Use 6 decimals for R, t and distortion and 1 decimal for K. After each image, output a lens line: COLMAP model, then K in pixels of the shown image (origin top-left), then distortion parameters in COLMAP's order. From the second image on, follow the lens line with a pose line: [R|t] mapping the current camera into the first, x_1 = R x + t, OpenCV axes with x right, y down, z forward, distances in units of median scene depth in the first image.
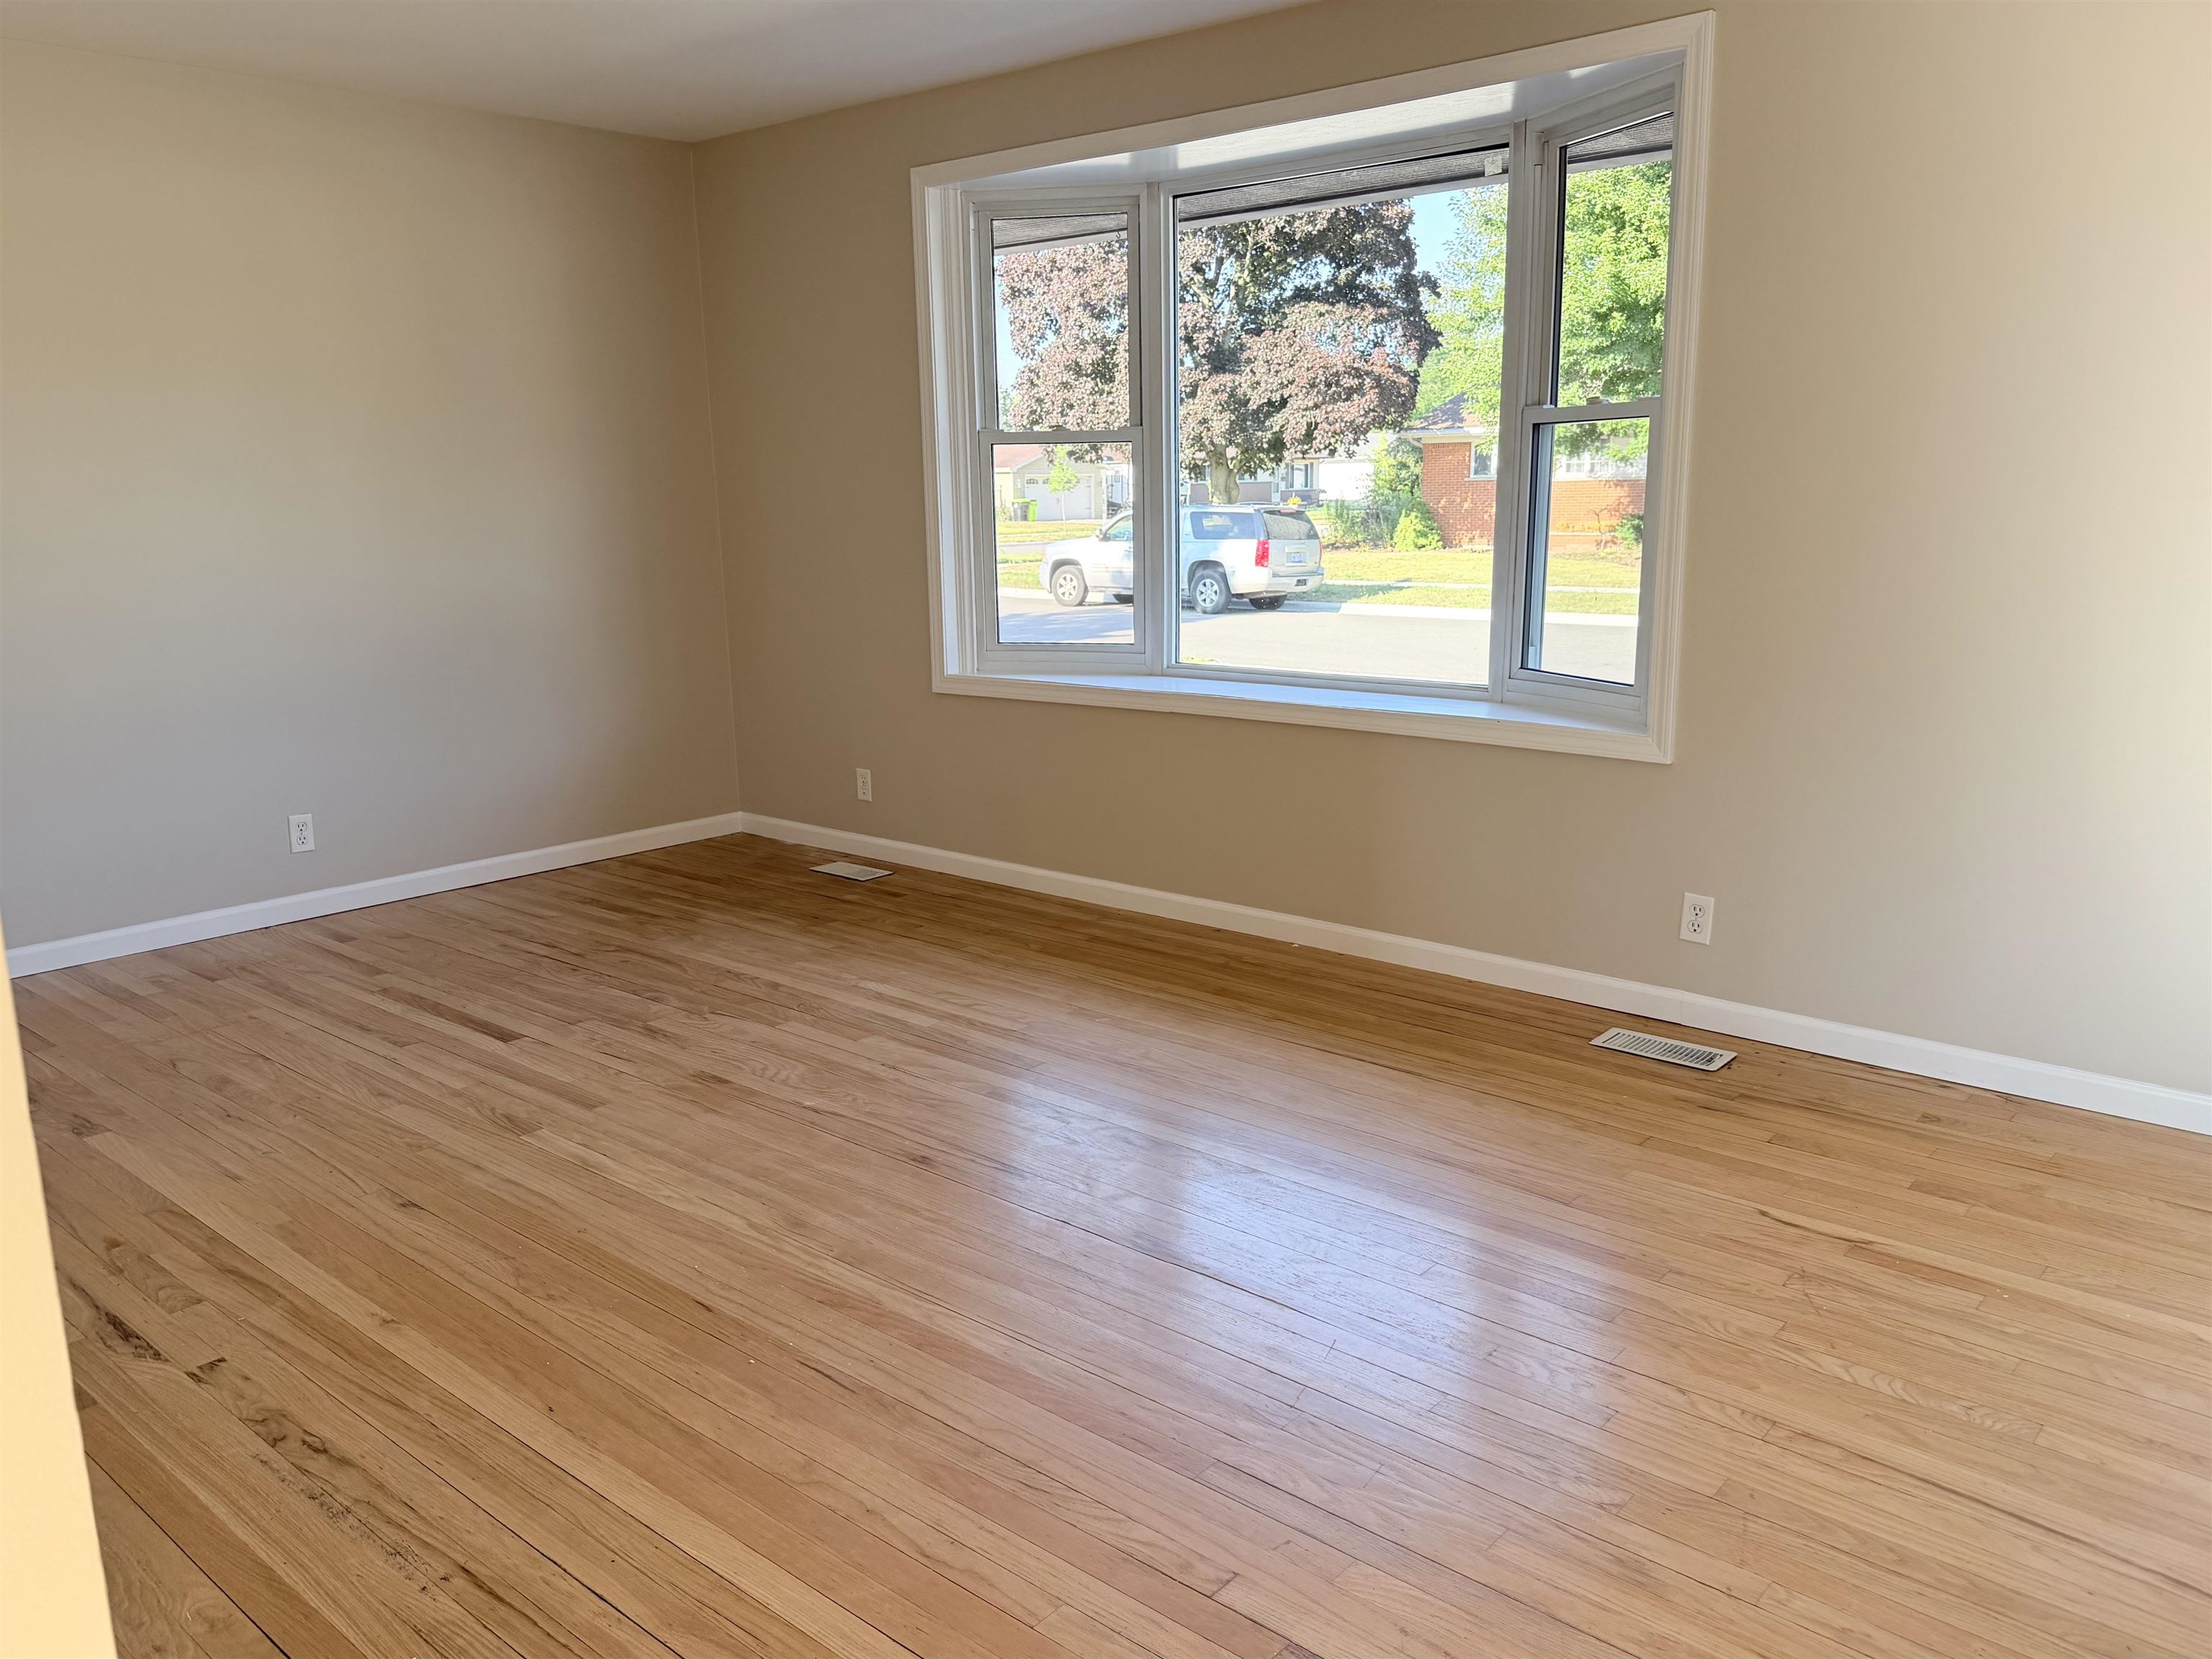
lens RADIAL K [[1630.5, 0, 1108.0], [0, 1630.5, 801.8], [0, 0, 1]] dist [0.049815, -0.068841]
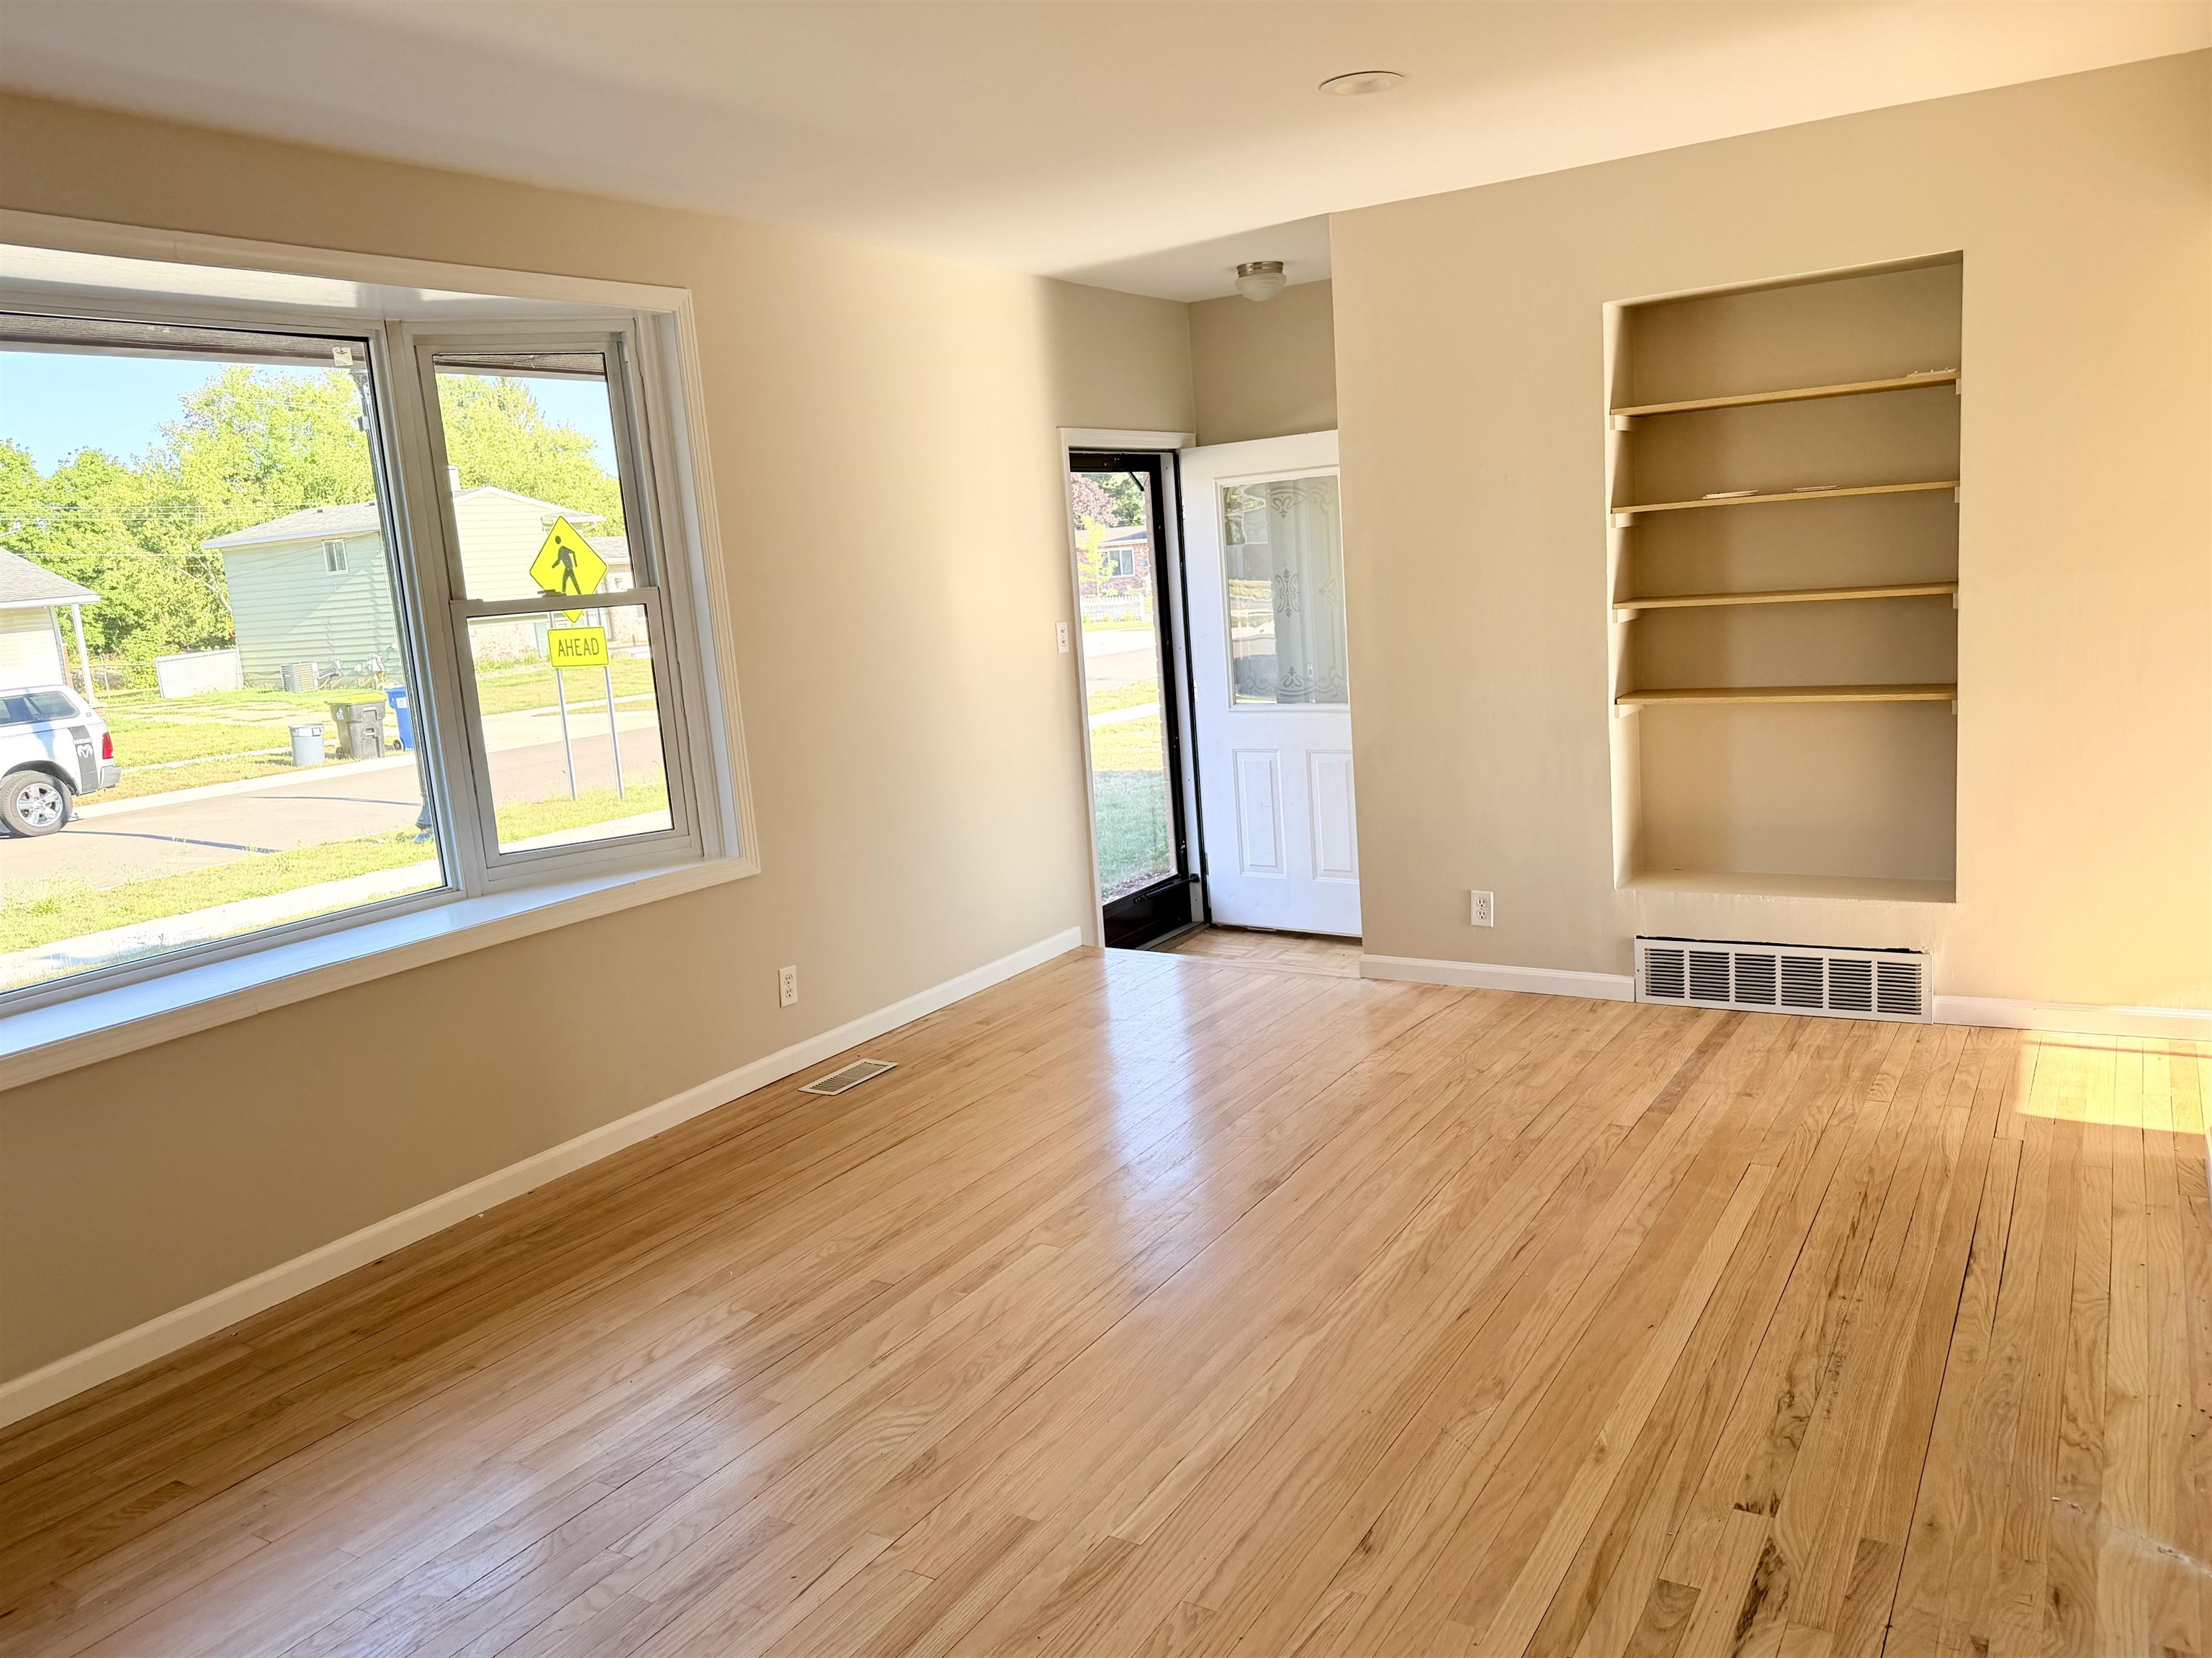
lens RADIAL K [[1568.4, 0, 1106.0], [0, 1568.4, 829.0], [0, 0, 1]] dist [0.039091, -0.055285]
pose [[-0.130753, -0.149371, 0.980098, -0.880665], [0.271338, 0.945448, 0.180289, -0.204024], [-0.953561, 0.289512, -0.083091, 0.861179]]
